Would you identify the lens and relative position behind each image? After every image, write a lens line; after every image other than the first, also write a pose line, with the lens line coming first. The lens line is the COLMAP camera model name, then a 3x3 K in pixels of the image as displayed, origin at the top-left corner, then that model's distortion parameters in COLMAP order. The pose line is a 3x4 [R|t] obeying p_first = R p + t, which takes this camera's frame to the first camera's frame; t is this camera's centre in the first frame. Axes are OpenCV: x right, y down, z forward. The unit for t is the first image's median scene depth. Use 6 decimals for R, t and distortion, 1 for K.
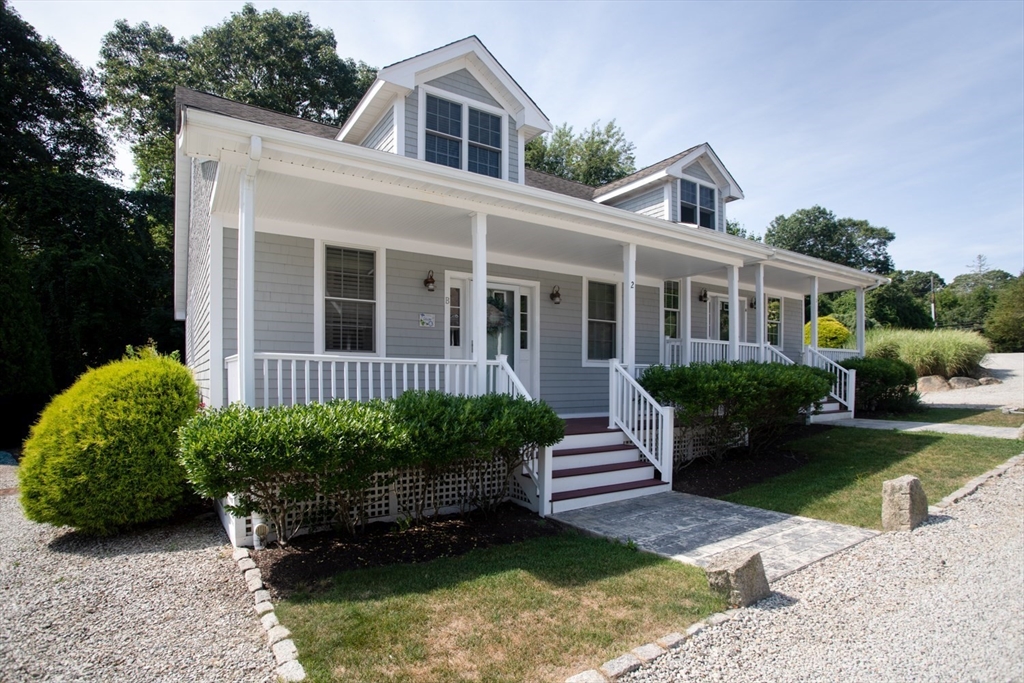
lens RADIAL K [[519.7, 0, 546.6], [0, 519.7, 369.7], [0, 0, 1]] dist [-0.049282, 0.014380]
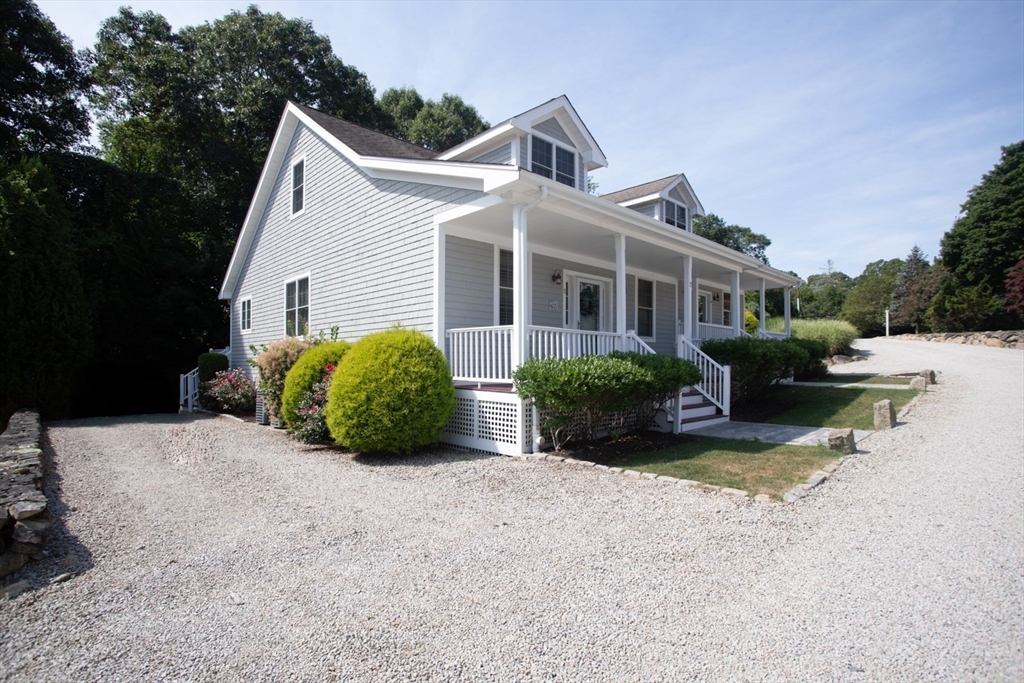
lens RADIAL K [[519.7, 0, 511.6], [0, 519.7, 342.4], [0, 0, 1]] dist [-0.049282, 0.014380]
pose [[0.982942, 0.006278, 0.183808, -0.486478], [-0.001418, 0.999646, -0.026560, 0.032516], [-0.183910, 0.025847, 0.982603, -0.270304]]
